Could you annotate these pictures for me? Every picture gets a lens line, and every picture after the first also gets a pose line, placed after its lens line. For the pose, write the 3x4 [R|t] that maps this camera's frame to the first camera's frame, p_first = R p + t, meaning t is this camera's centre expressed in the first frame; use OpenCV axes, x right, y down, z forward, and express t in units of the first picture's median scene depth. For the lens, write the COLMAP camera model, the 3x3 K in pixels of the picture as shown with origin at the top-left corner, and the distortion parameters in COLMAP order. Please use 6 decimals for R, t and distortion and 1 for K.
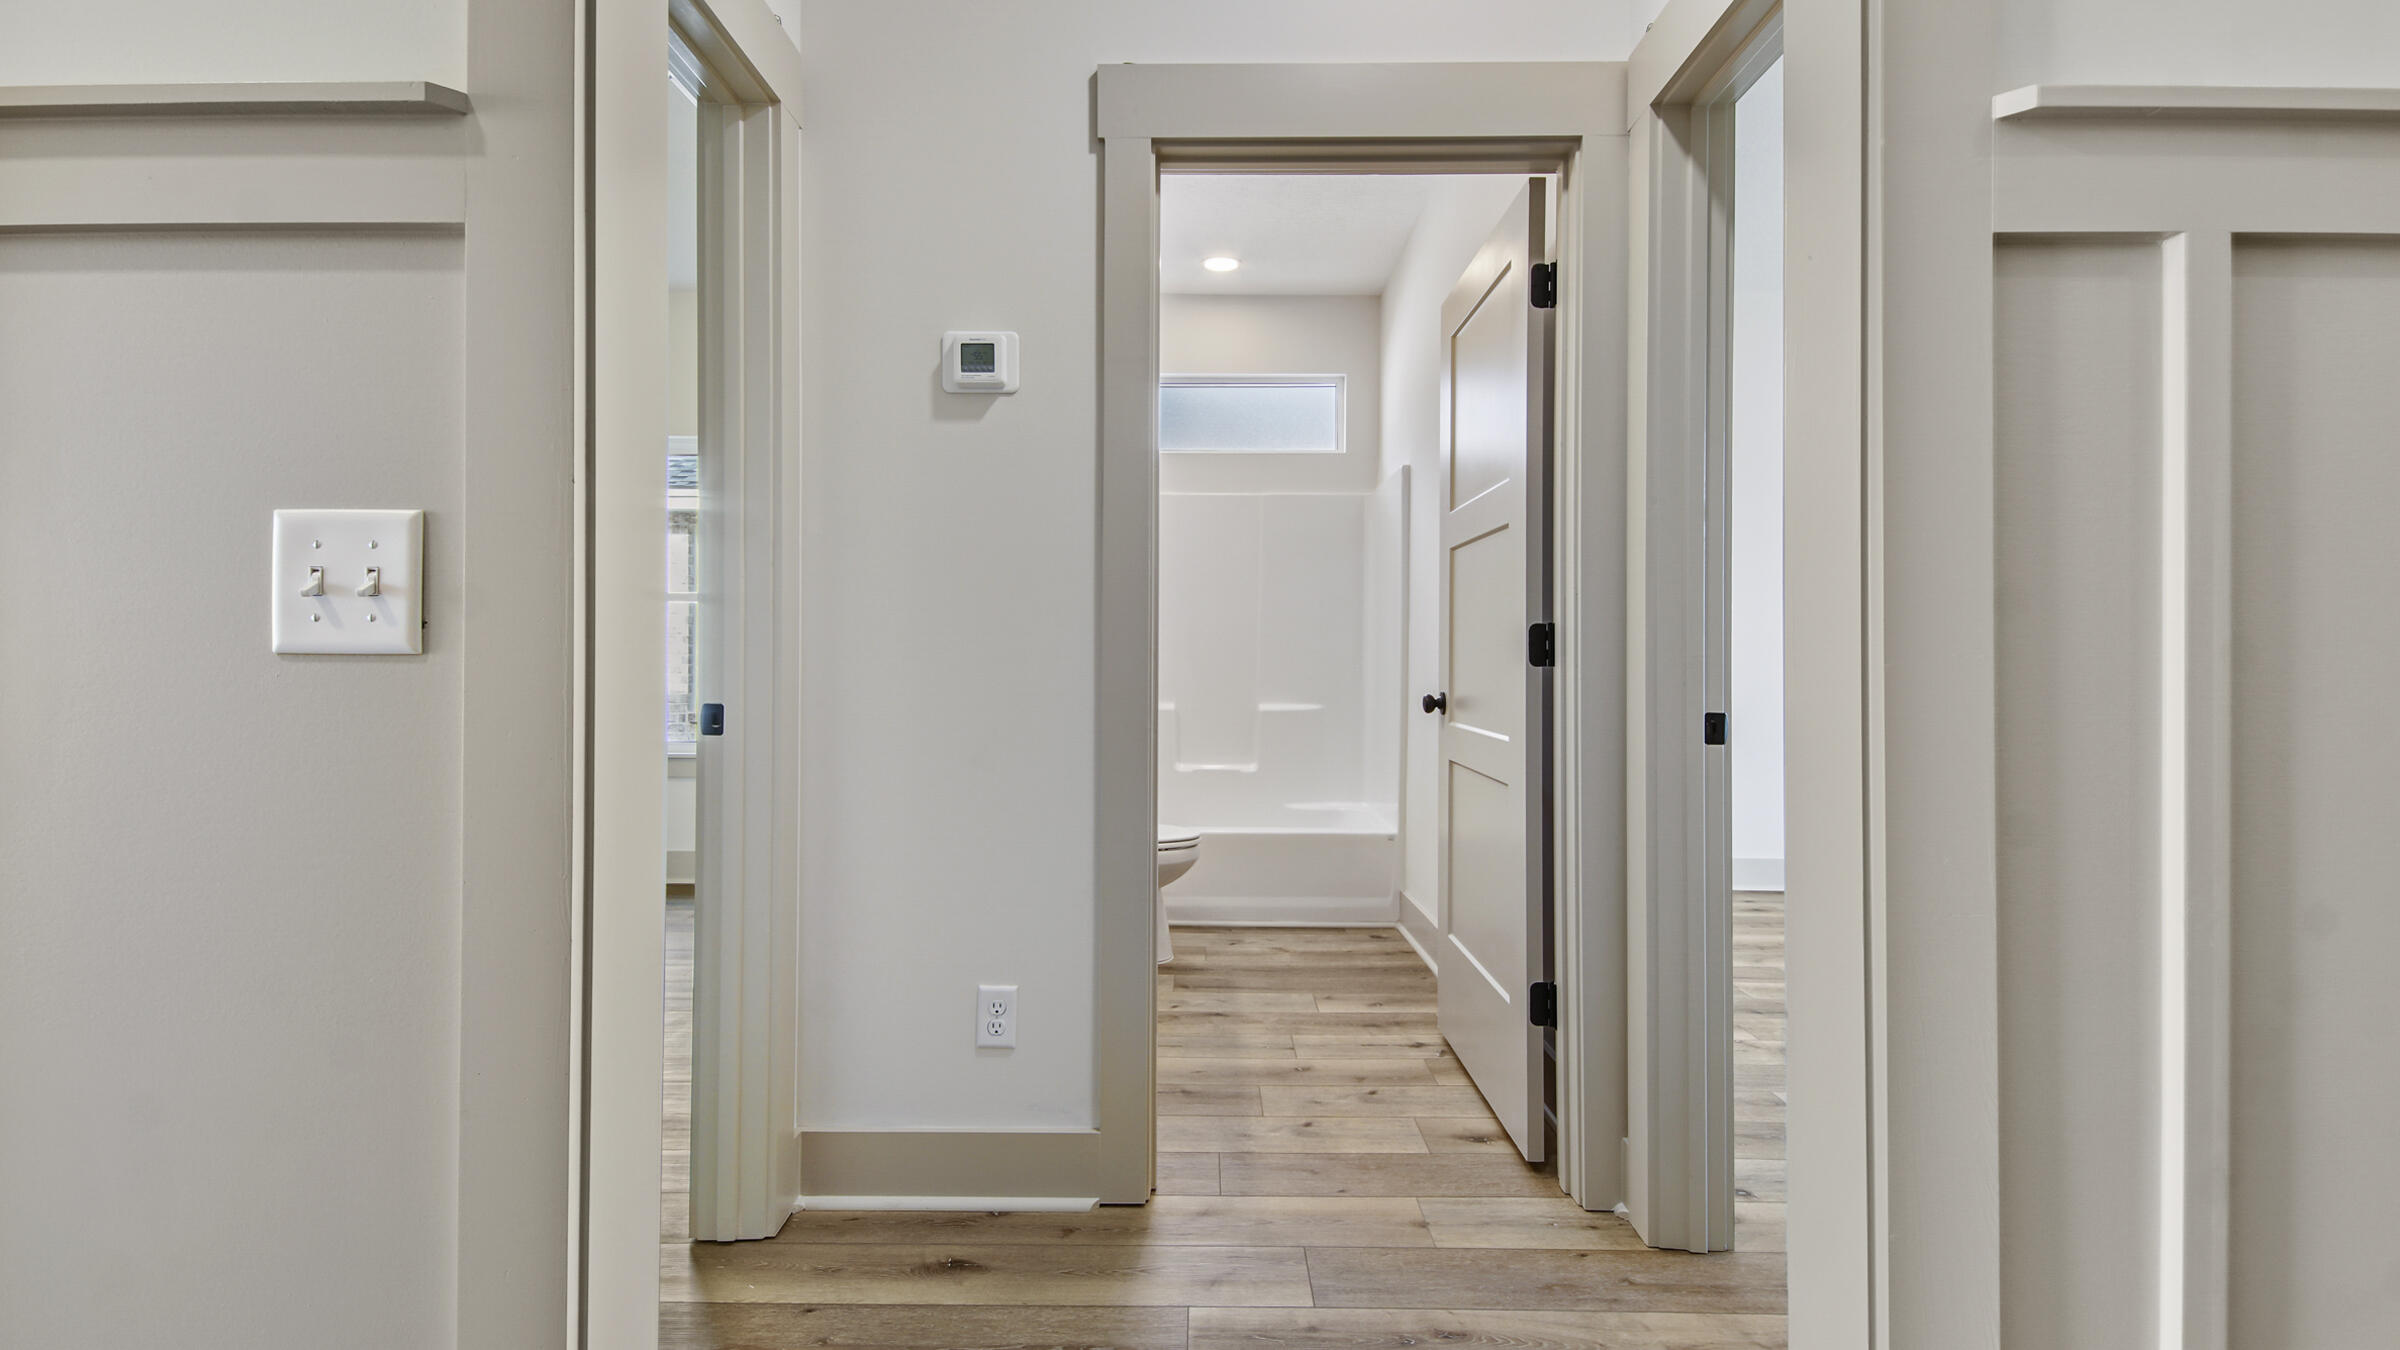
lens RADIAL K [[1073.9, 0, 1203.8], [0, 1073.9, 664.2], [0, 0, 1]] dist [0.033024, -0.017902]
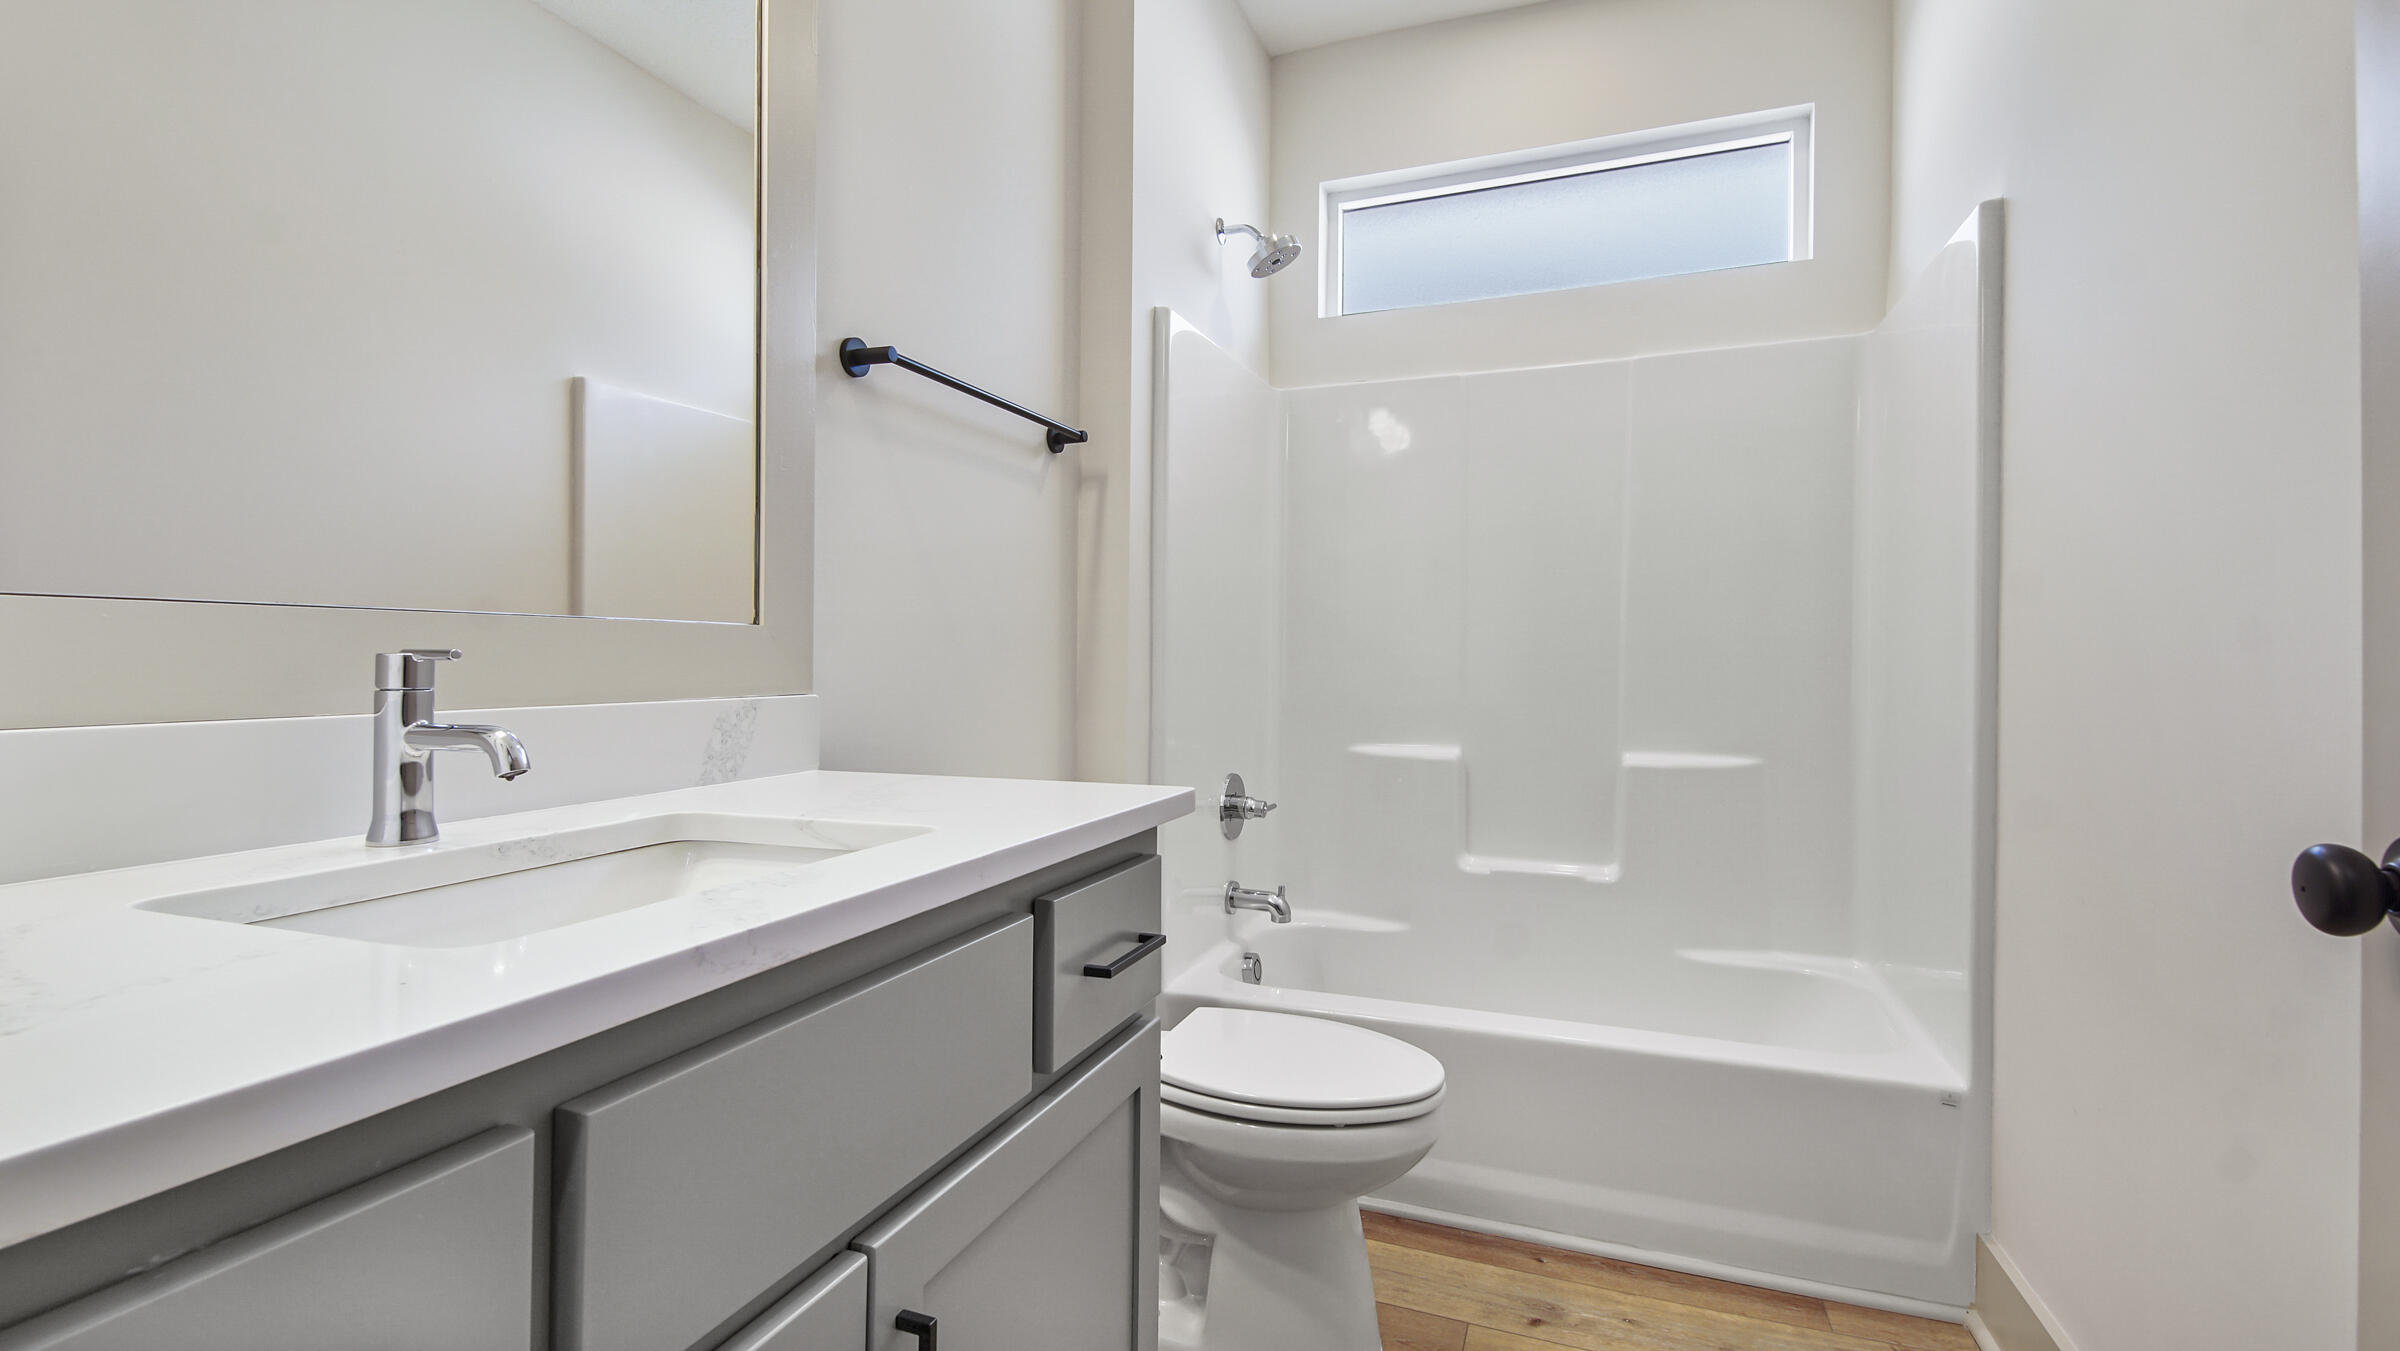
lens RADIAL K [[1073.9, 0, 1203.8], [0, 1073.9, 664.7], [0, 0, 1]] dist [0.033024, -0.017902]
pose [[0.936910, 0.001338, -0.349568, 0.046686], [0.000159, 0.999991, 0.004251, -0.008462], [0.349571, -0.004039, 0.936901, 0.467483]]
